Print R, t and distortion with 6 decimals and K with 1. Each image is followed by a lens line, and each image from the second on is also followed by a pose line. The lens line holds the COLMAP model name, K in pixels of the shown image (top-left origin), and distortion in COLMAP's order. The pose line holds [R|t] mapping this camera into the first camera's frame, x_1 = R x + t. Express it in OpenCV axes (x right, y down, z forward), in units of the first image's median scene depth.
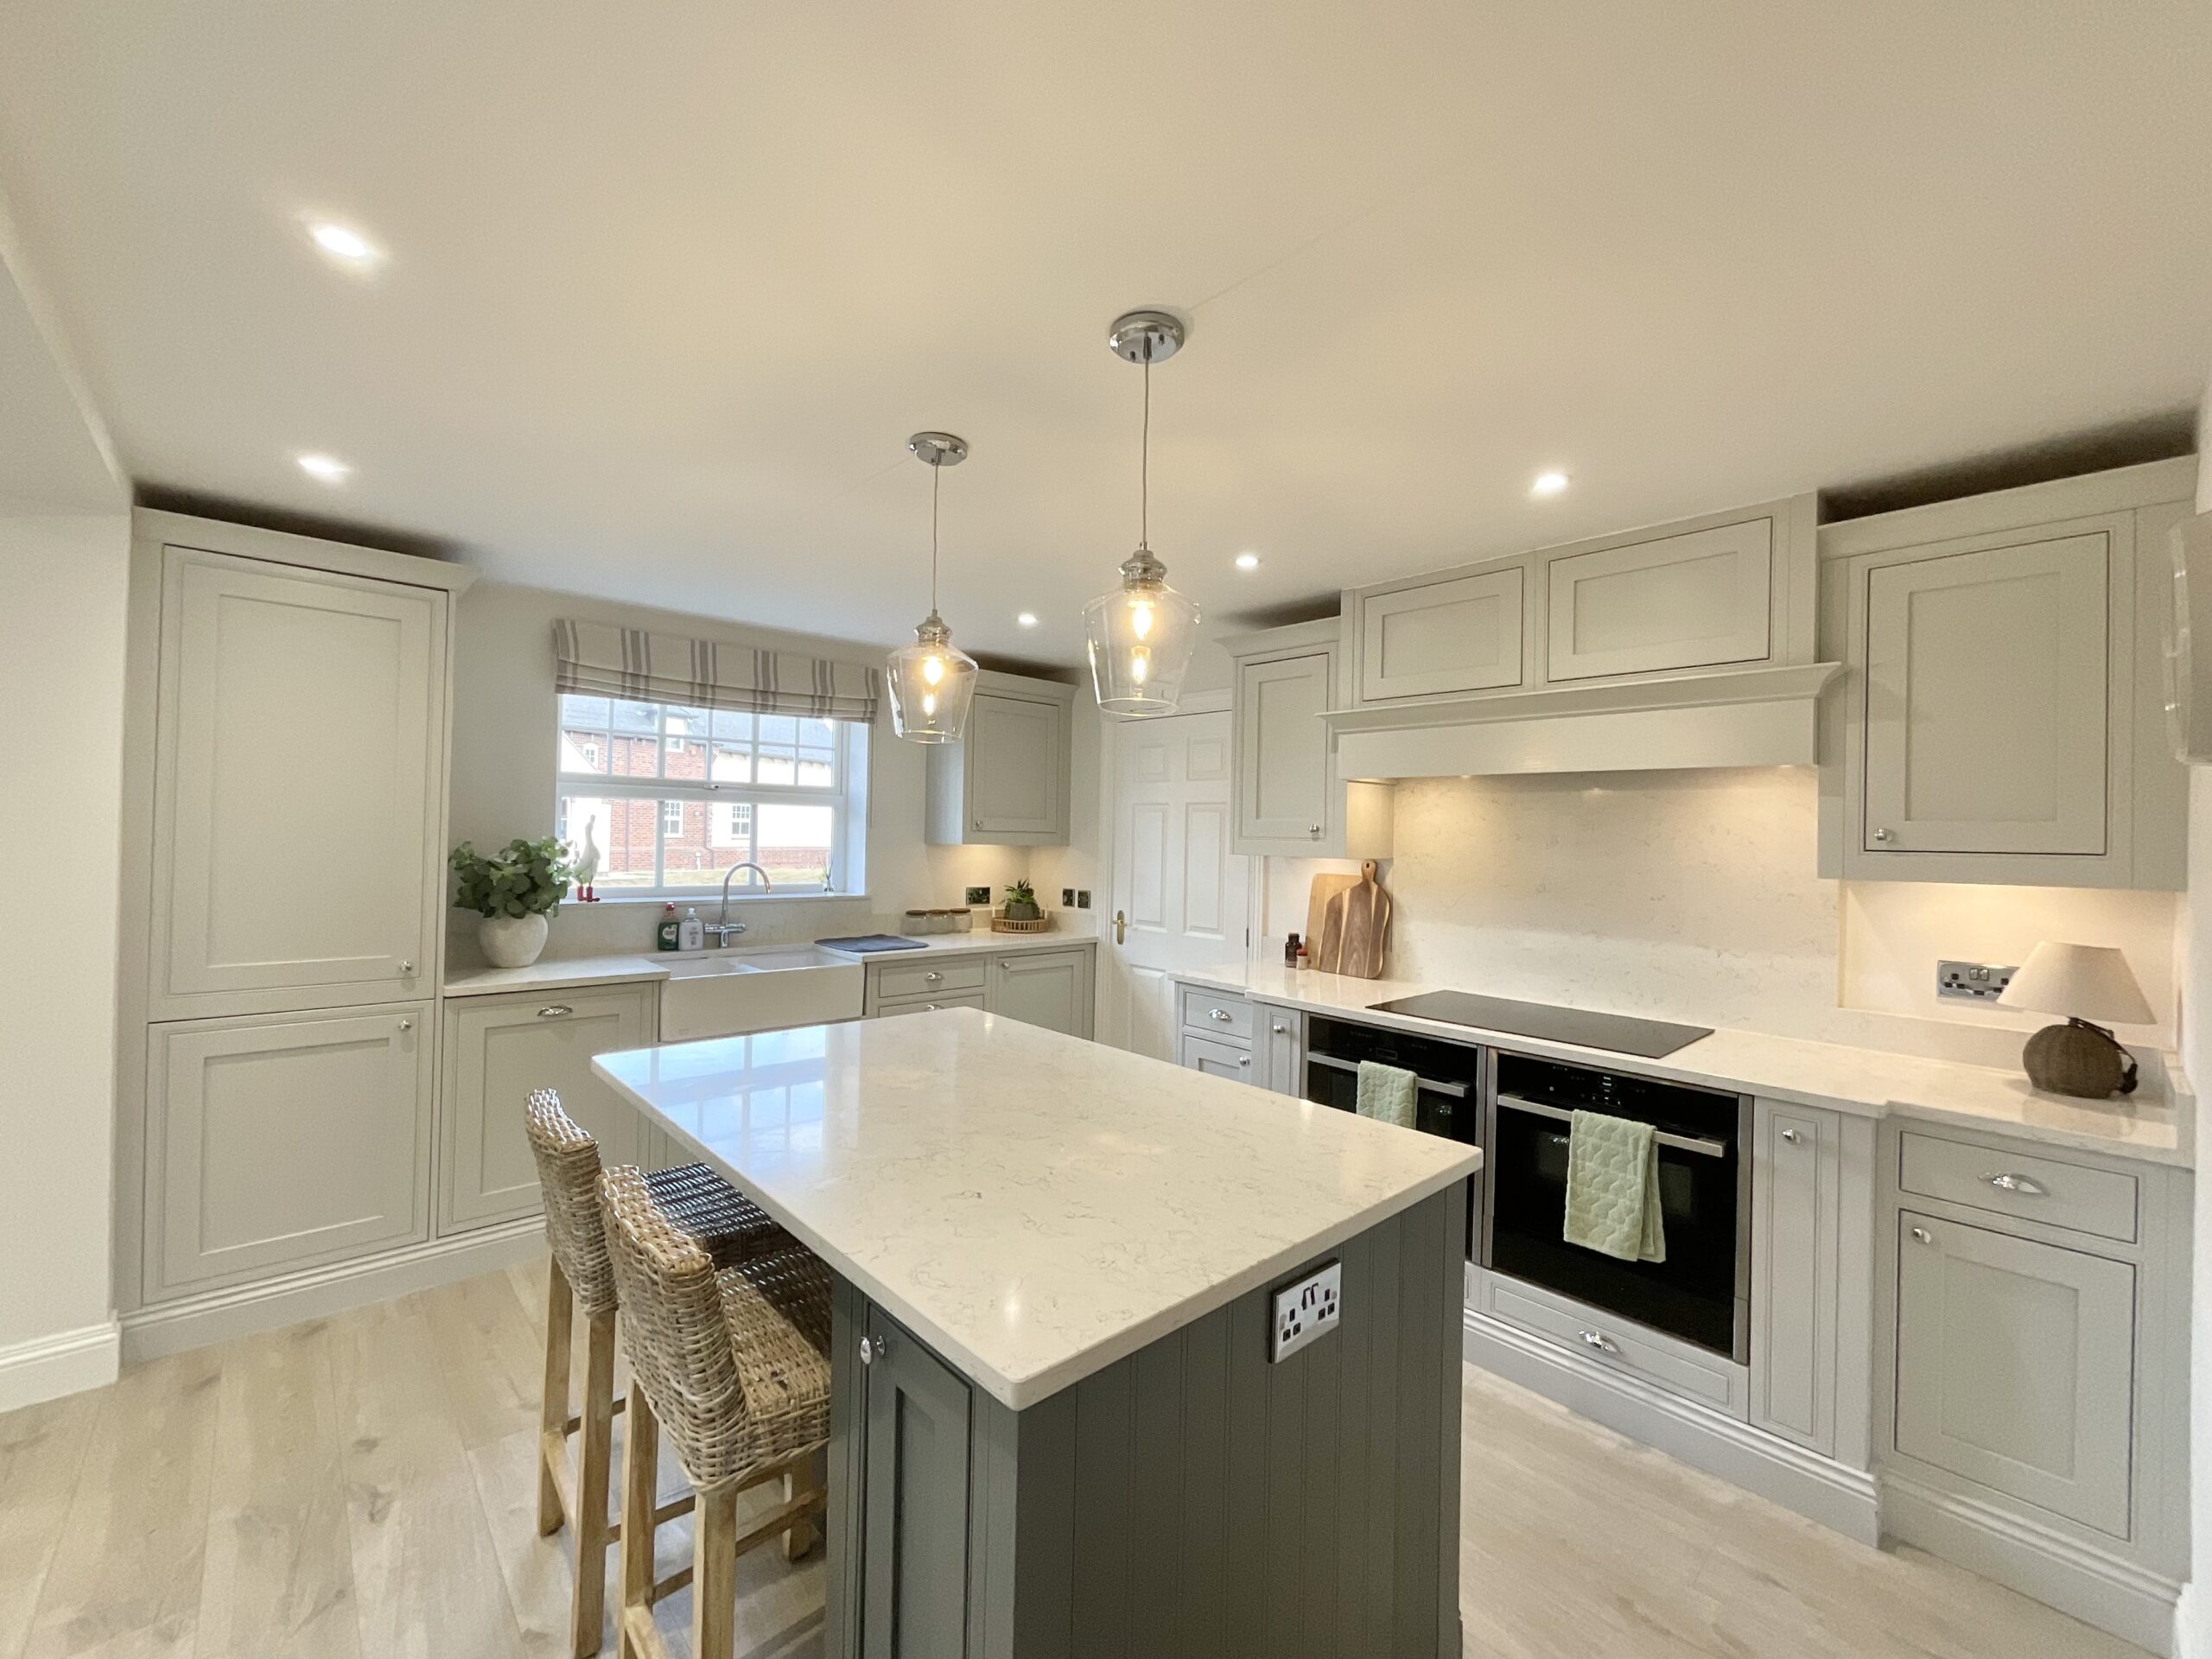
lens RADIAL K [[894.9, 0, 1110.7], [0, 894.9, 832.3], [0, 0, 1]] dist [-0.001201, -0.000066]
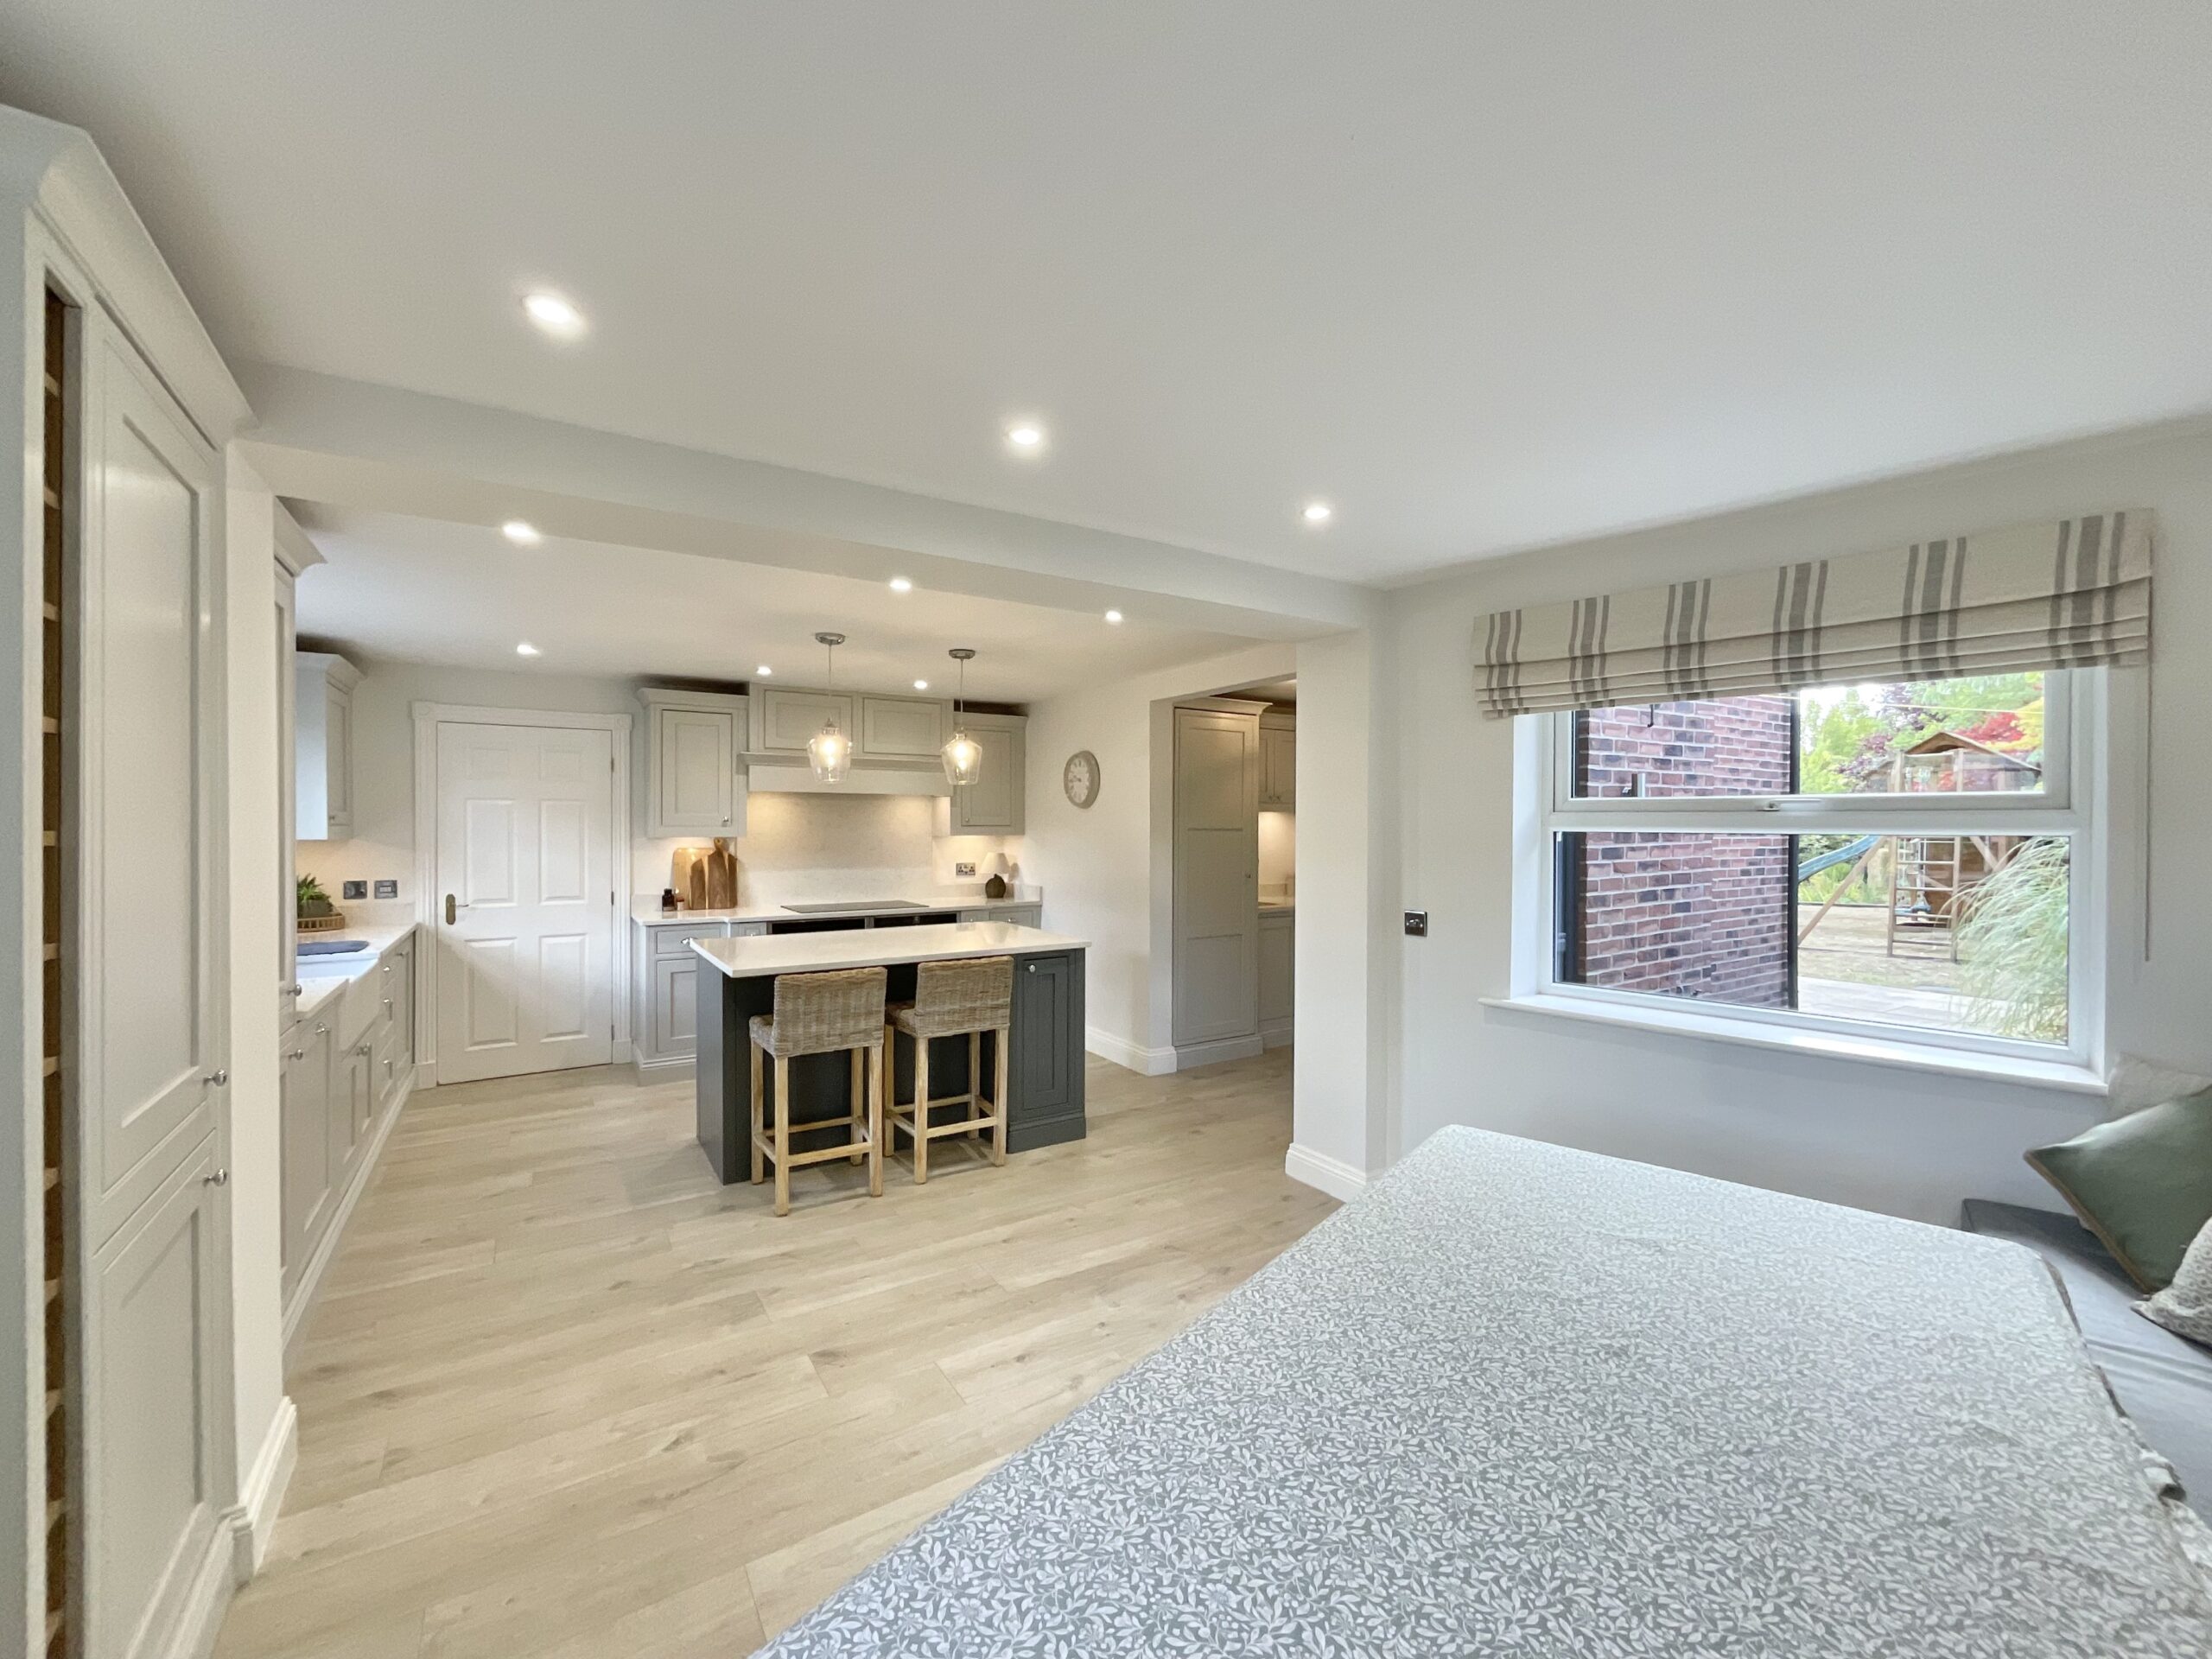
lens RADIAL K [[894.9, 0, 1092.5], [0, 894.9, 829.3], [0, 0, 1]] dist [-0.001201, -0.000066]
pose [[0.187633, -0.027286, 0.981860, -1.374409], [-0.000145, 0.999613, 0.027807, -0.034678], [-0.982239, -0.005360, 0.187557, 0.024448]]
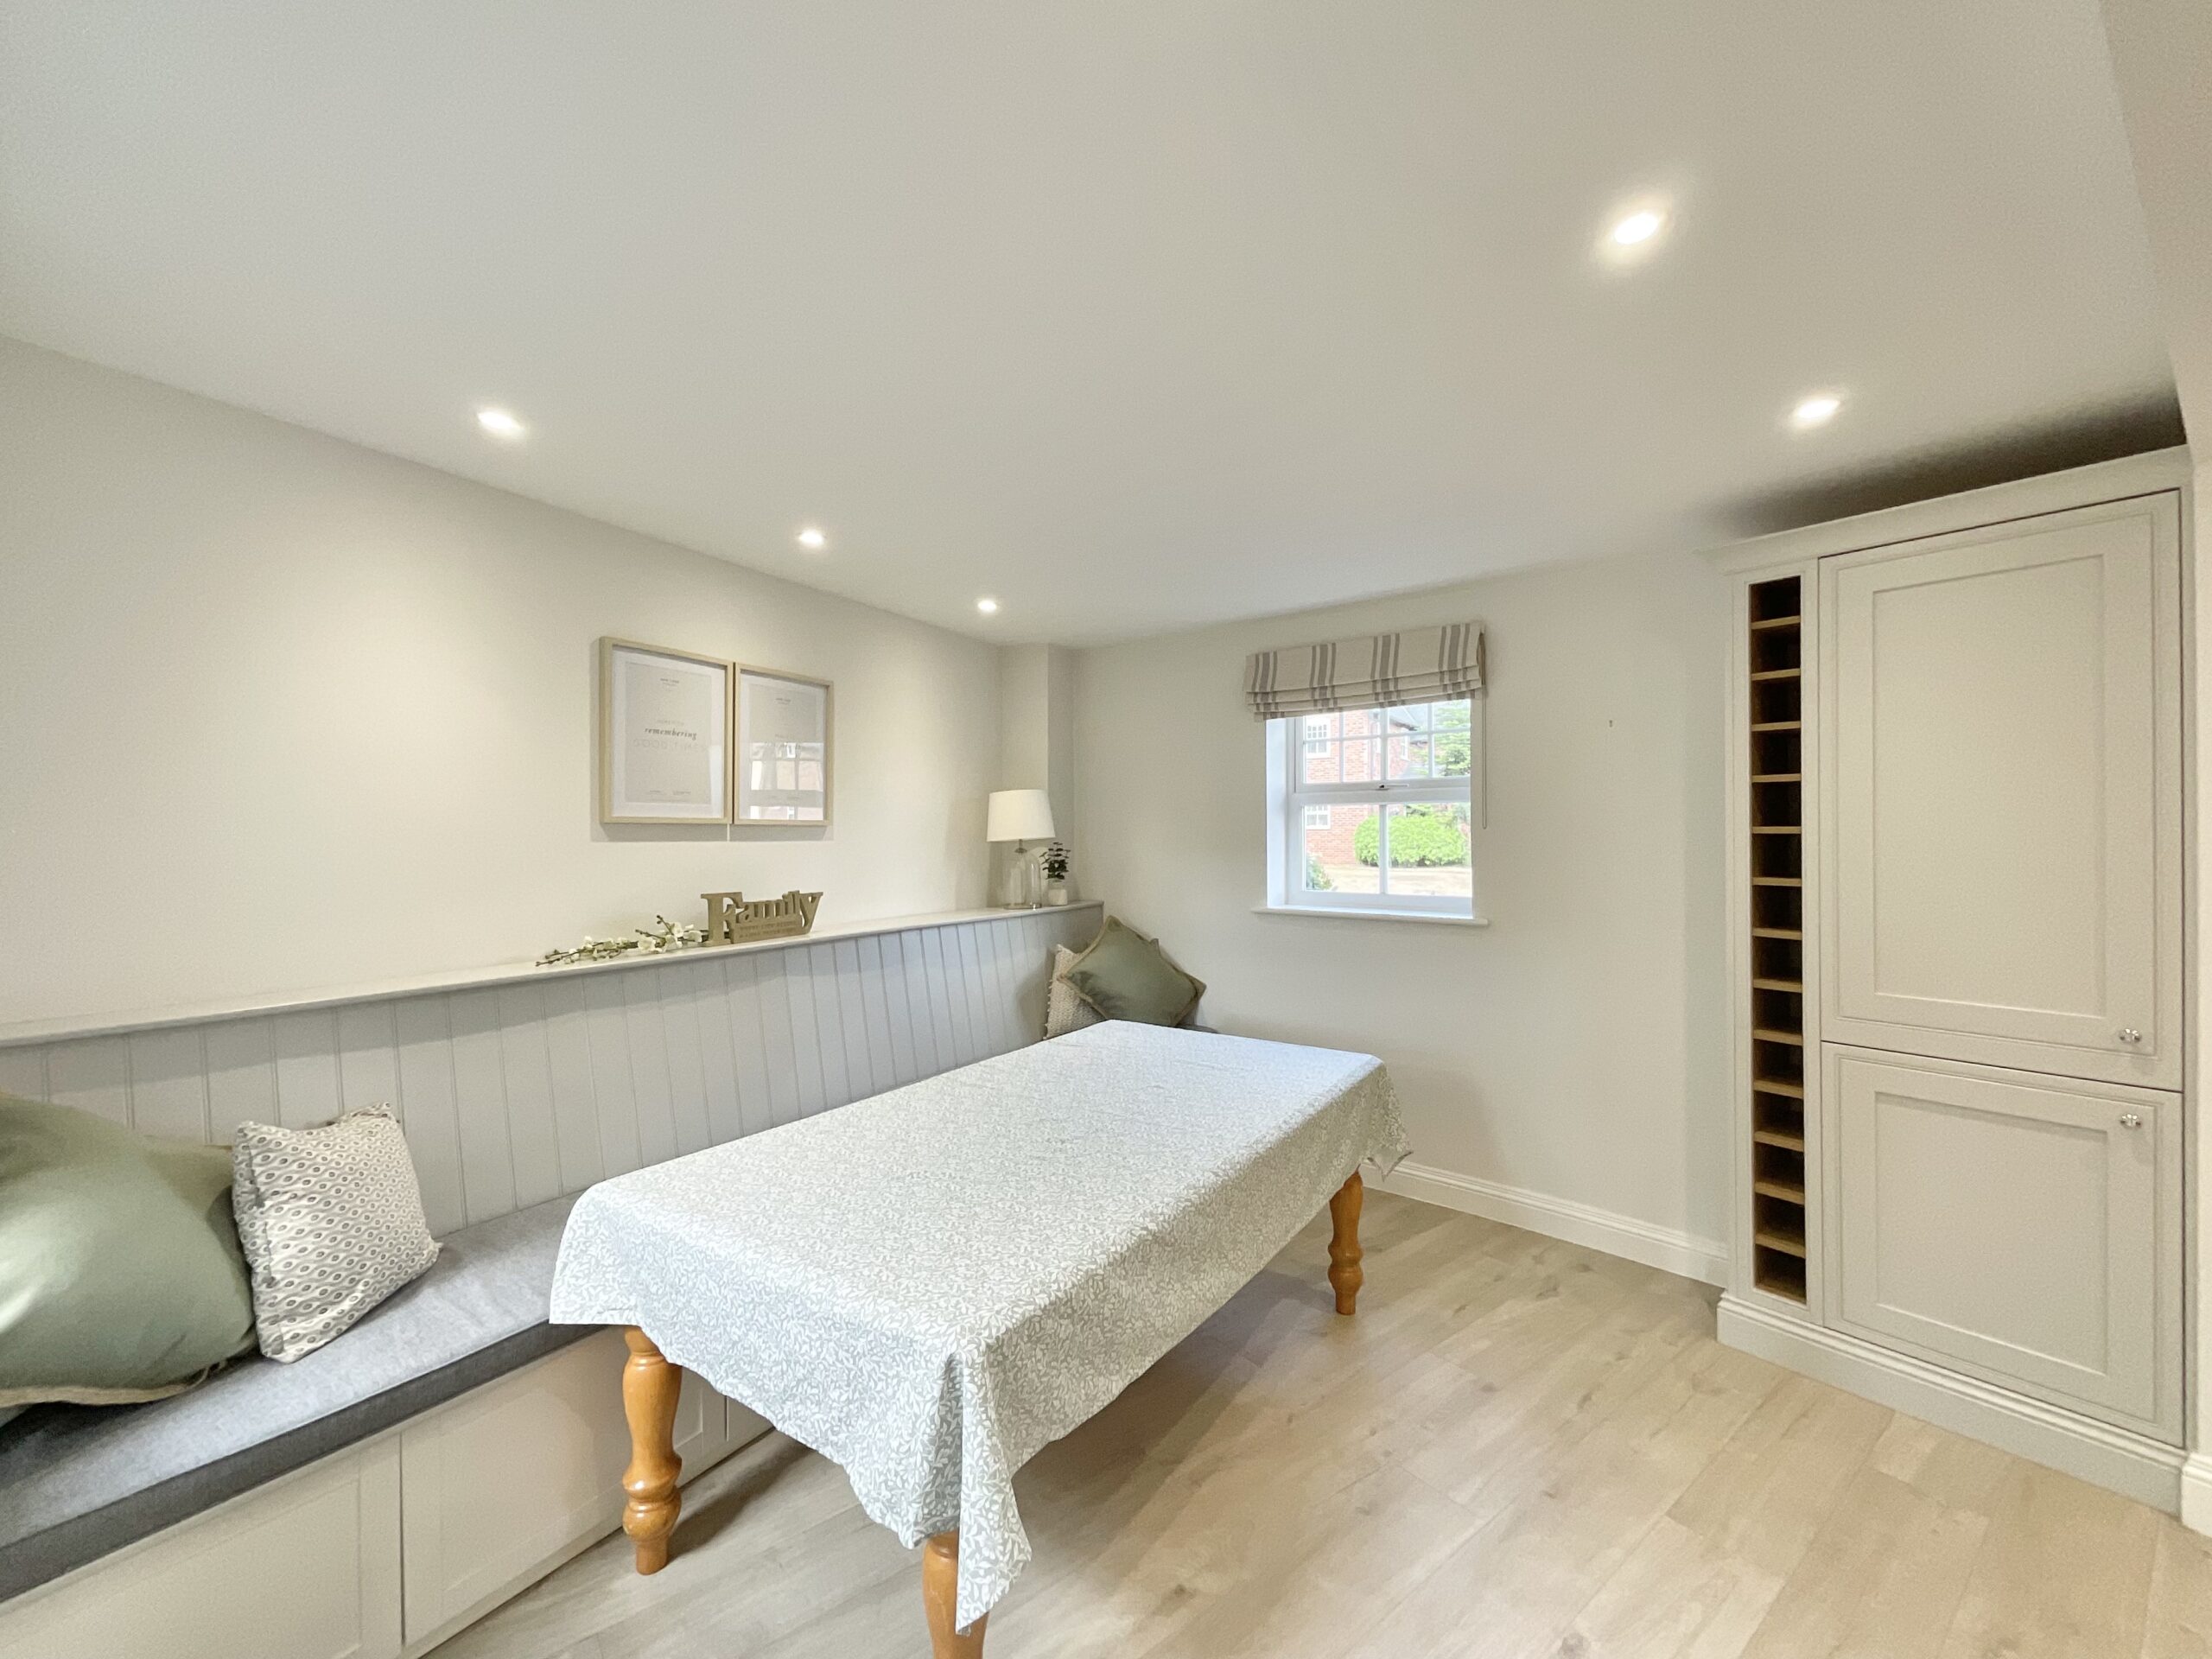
lens RADIAL K [[894.9, 0, 1100.5], [0, 894.9, 830.7], [0, 0, 1]] dist [-0.001201, -0.000066]
pose [[-0.094295, -0.027011, -0.995178, -0.243794], [-0.001942, 0.999635, -0.026948, 0.002217], [0.995542, -0.000608, -0.094313, -0.024076]]
